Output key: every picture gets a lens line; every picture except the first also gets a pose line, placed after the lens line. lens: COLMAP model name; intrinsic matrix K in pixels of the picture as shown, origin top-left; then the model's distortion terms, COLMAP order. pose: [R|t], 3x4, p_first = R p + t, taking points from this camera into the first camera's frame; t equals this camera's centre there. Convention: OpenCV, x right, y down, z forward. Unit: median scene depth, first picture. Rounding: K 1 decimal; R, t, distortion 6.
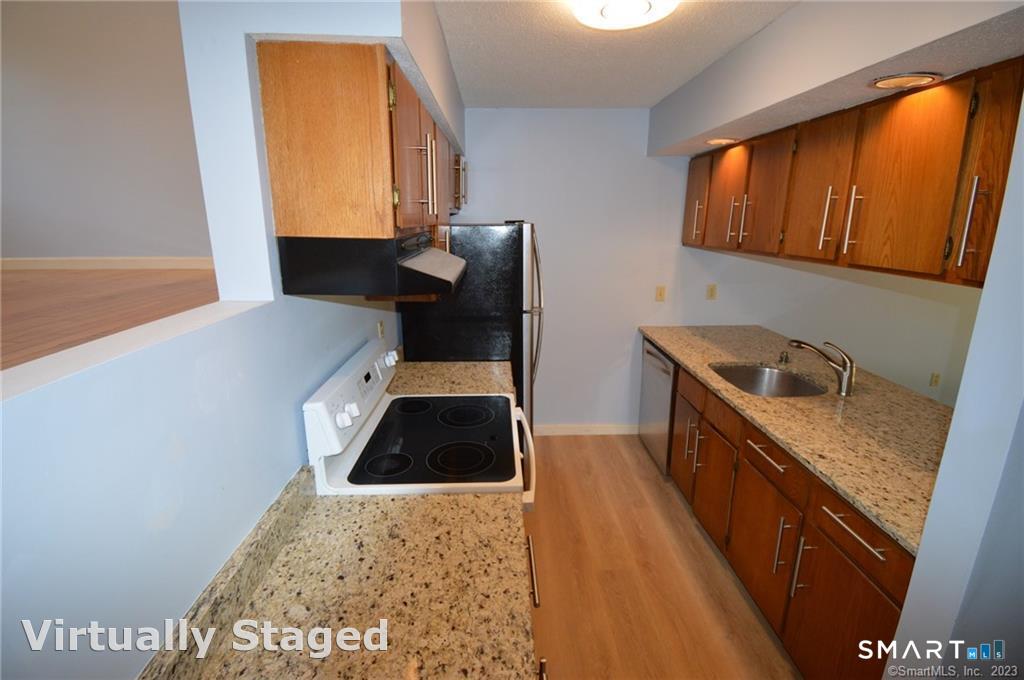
lens RADIAL K [[457.4, 0, 512.6], [0, 457.4, 331.6], [0, 0, 1]] dist [0.020535, -0.024458]
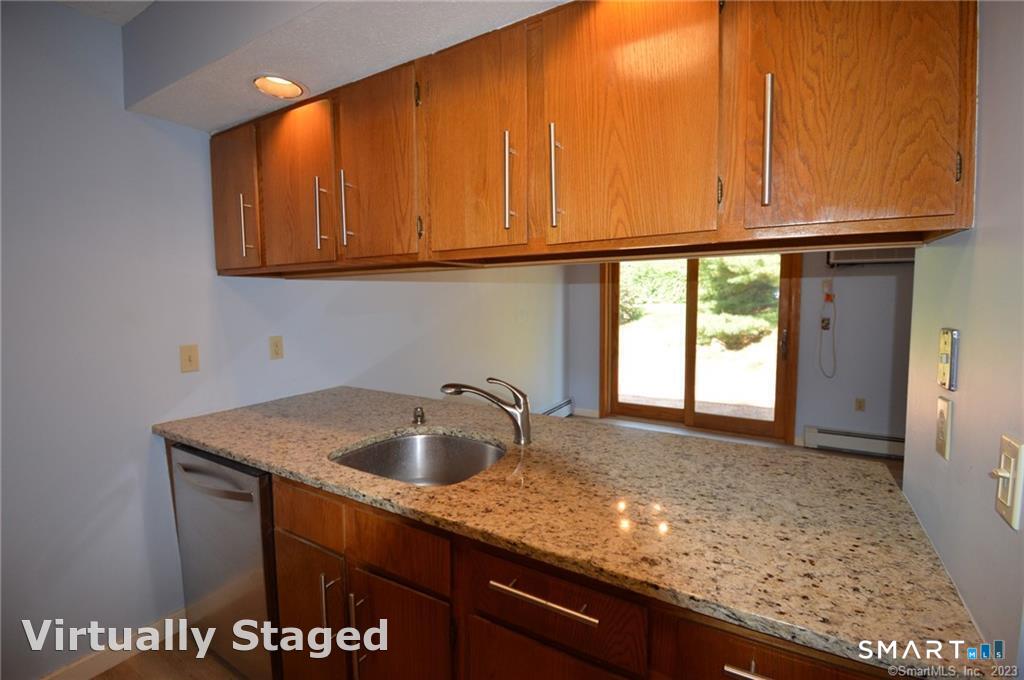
lens RADIAL K [[457.4, 0, 512.6], [0, 457.4, 331.6], [0, 0, 1]] dist [0.020535, -0.024458]
pose [[0.540701, -0.067222, 0.838525, 0.095982], [0.211020, 0.975769, -0.057846, 0.001459], [-0.814318, 0.208223, 0.541784, 0.520889]]
